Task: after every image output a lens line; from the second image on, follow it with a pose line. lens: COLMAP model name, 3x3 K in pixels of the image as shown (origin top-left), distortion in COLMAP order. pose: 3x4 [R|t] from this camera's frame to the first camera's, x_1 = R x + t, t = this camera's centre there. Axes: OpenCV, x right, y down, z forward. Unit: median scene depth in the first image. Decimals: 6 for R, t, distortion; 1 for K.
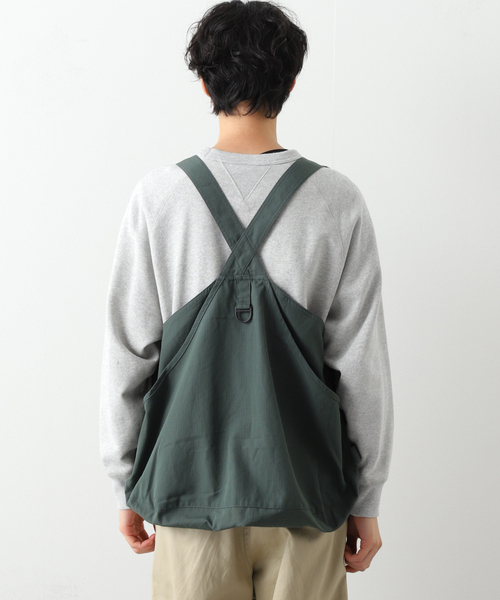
lens RADIAL K [[2695.9, 0, 249.8], [0, 2695.9, 303.3], [0, 0, 1]] dist [0.277452, 0.000000]
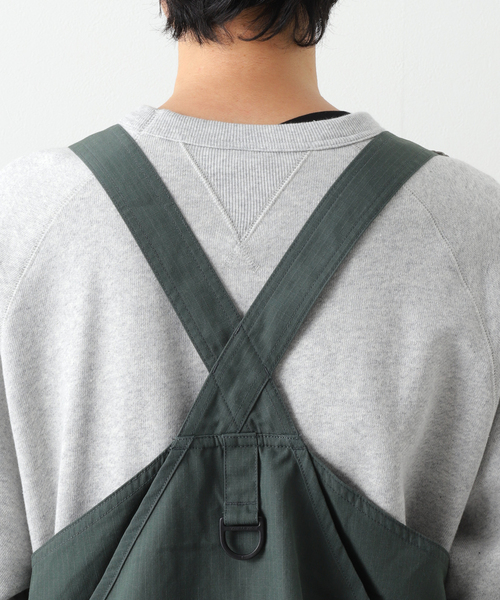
lens RADIAL K [[2695.9, 0, 250.0], [0, 2695.9, 293.7], [0, 0, 1]] dist [0.277452, 0.000000]
pose [[0.999386, -0.002727, 0.034920, -0.014361], [0.002497, 0.999975, 0.006642, -0.033284], [-0.034937, -0.006551, 0.999368, 0.610197]]
